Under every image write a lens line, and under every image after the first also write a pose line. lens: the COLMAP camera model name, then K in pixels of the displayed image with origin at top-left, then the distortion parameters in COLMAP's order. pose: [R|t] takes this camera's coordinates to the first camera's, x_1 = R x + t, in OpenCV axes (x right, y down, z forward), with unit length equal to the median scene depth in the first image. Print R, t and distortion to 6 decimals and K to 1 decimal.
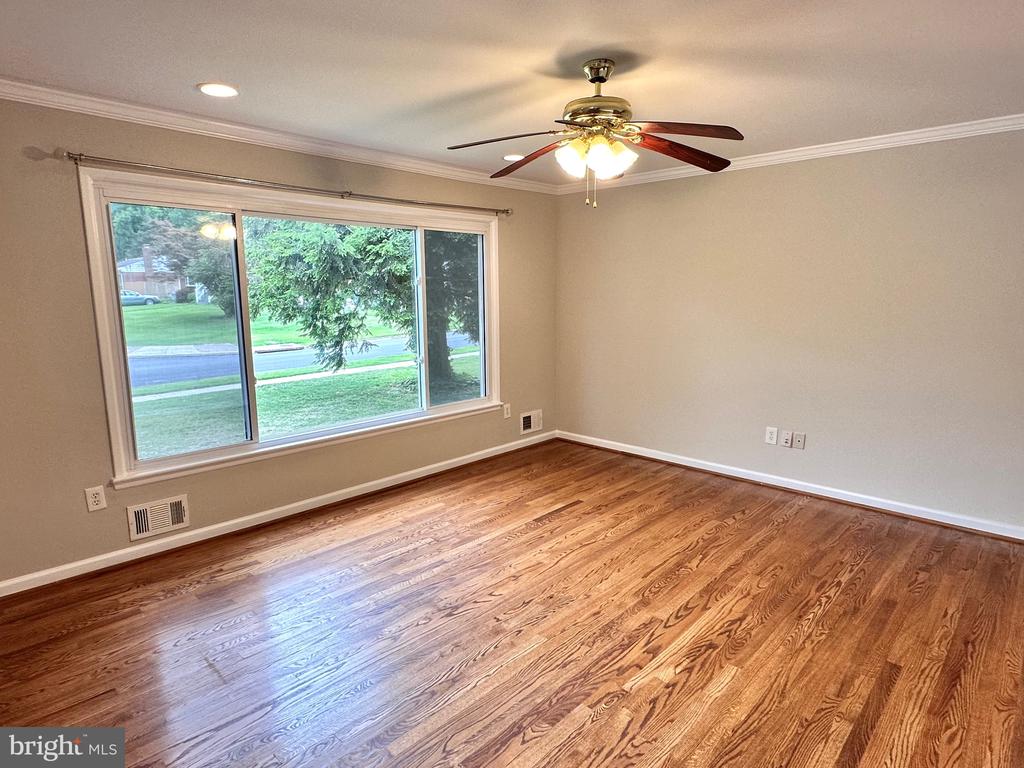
lens RADIAL K [[589.2, 0, 509.2], [0, 589.2, 383.8], [0, 0, 1]] dist [0.002352, 0.000109]
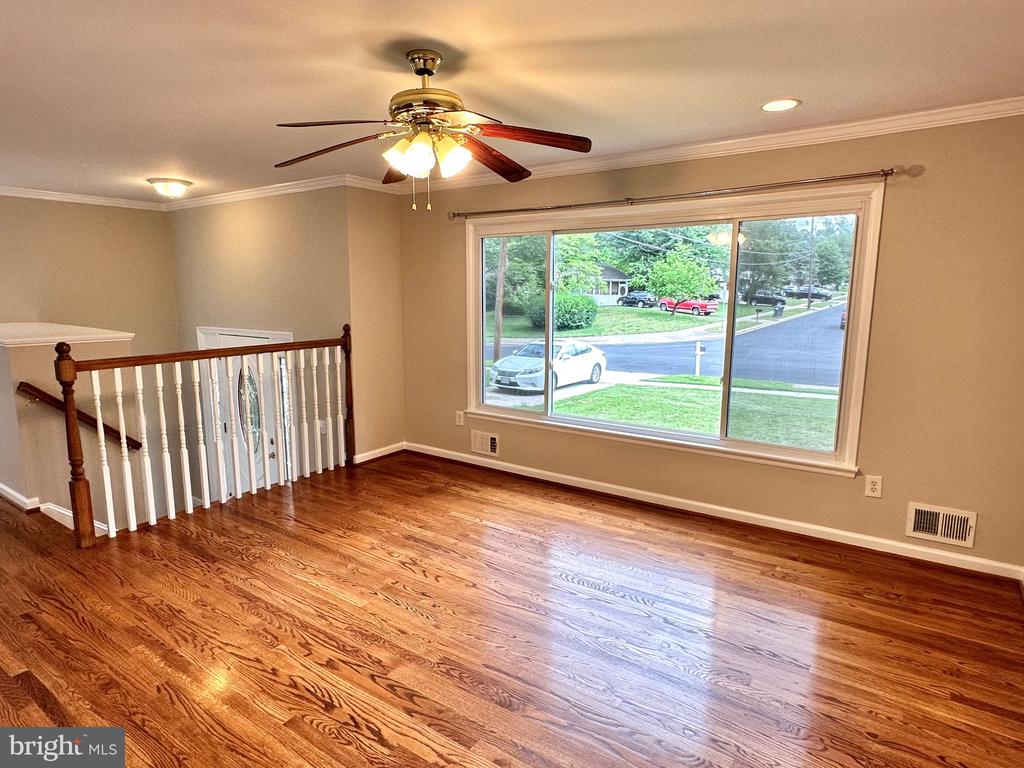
lens RADIAL K [[589.2, 0, 508.7], [0, 589.2, 385.2], [0, 0, 1]] dist [0.002352, 0.000109]
pose [[0.148442, 0.162726, -0.975441, 0.985409], [-0.156606, 0.977790, 0.139286, -0.159339], [0.976442, 0.132084, 0.170629, 0.887848]]
